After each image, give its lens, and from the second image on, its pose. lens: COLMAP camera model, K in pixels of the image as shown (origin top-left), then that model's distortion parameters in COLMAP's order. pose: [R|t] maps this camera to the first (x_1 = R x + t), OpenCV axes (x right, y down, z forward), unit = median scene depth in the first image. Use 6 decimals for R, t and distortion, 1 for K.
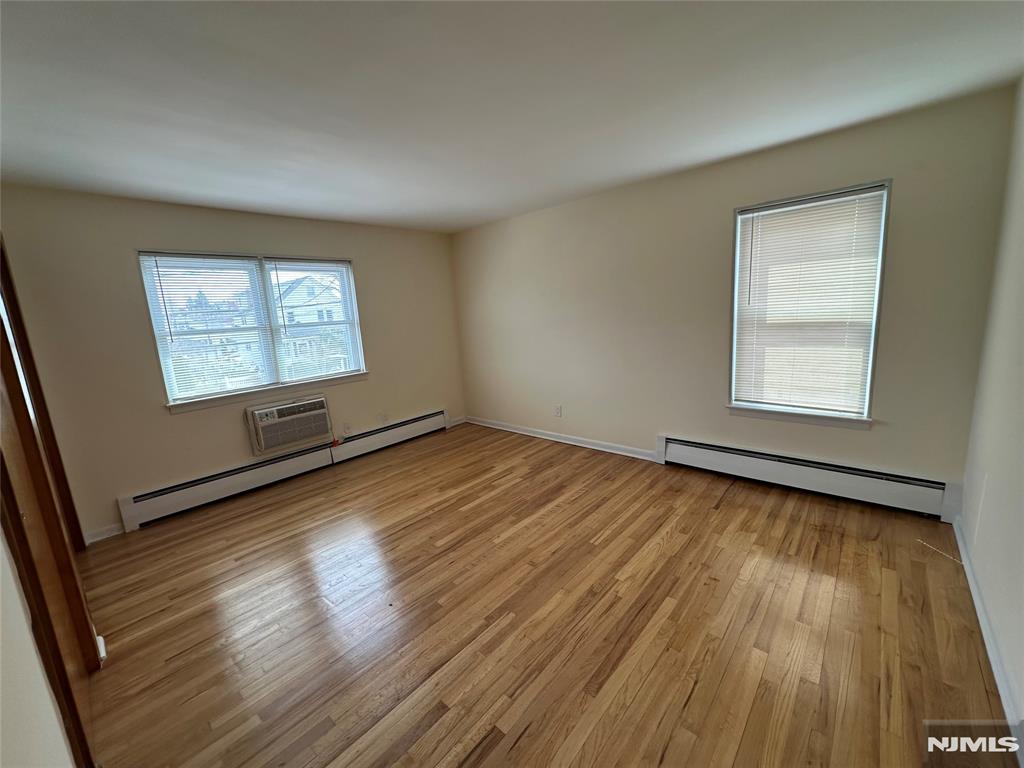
lens RADIAL K [[405.8, 0, 514.3], [0, 405.8, 382.2], [0, 0, 1]] dist [0.001315, 0.000443]
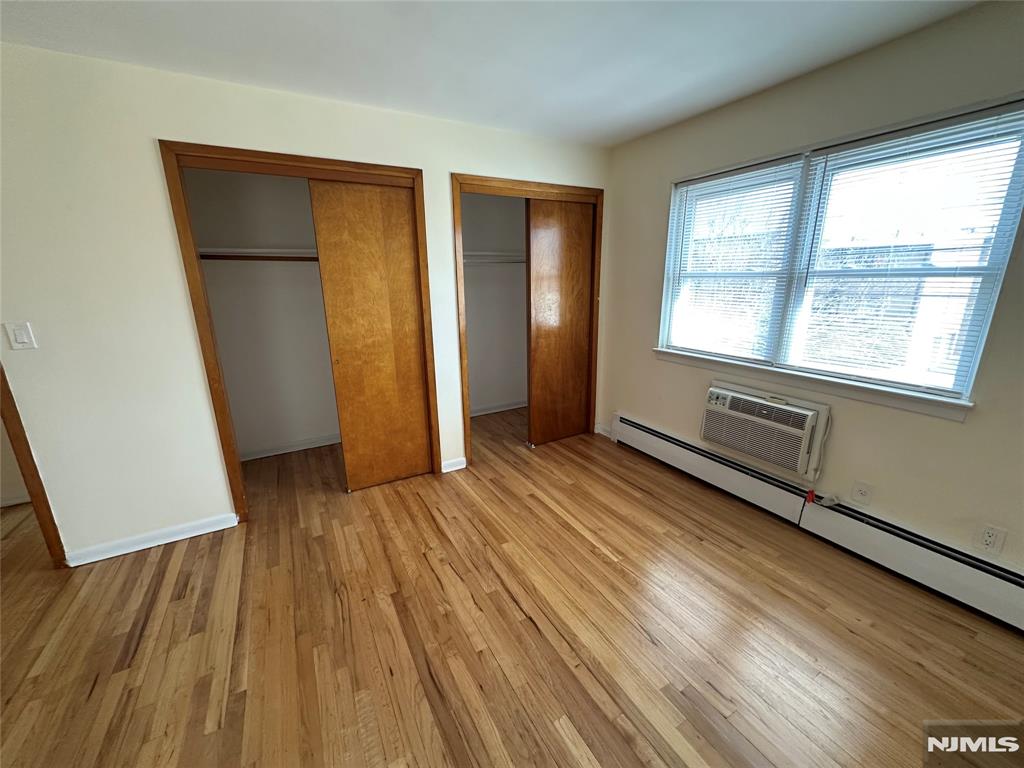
lens RADIAL K [[405.8, 0, 515.5], [0, 405.8, 384.9], [0, 0, 1]] dist [0.001315, 0.000443]
pose [[-0.324776, 0.309375, -0.893761, 0.144507], [-0.122705, 0.923218, 0.364160, -0.156885], [0.937798, 0.227939, -0.261877, 0.832602]]
